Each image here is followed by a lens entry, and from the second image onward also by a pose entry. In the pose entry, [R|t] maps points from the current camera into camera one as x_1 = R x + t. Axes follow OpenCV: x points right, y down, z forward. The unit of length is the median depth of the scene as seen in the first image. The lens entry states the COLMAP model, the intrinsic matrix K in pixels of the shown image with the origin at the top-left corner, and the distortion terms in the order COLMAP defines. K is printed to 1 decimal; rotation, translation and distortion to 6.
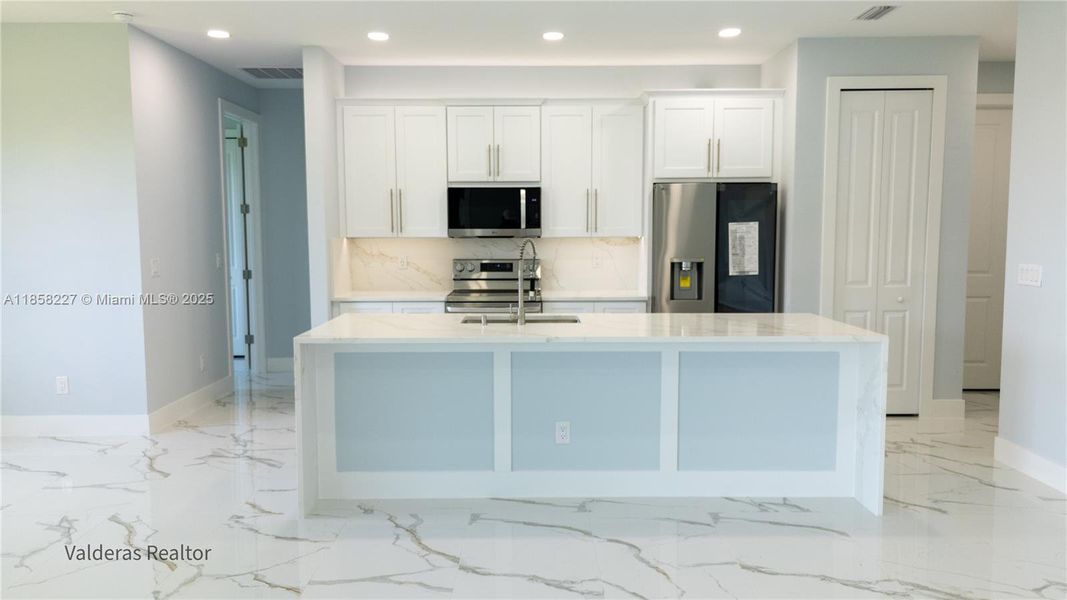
lens RADIAL K [[779.8, 0, 529.8], [0, 779.8, 300.8], [0, 0, 1]] dist [0.031612, -0.011604]
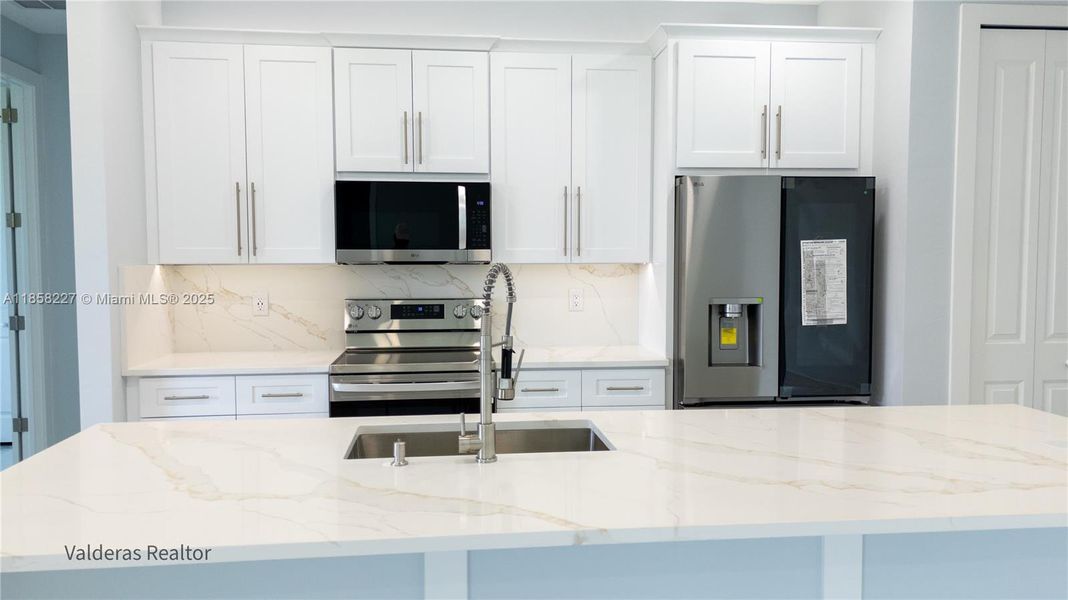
lens RADIAL K [[780.5, 0, 531.5], [0, 780.5, 302.0], [0, 0, 1]] dist [0.031612, -0.011604]
pose [[0.992781, -0.005422, 0.119822, -0.028229], [0.009479, 0.999400, -0.033317, -0.030797], [-0.119569, 0.034212, 0.992236, 0.390155]]
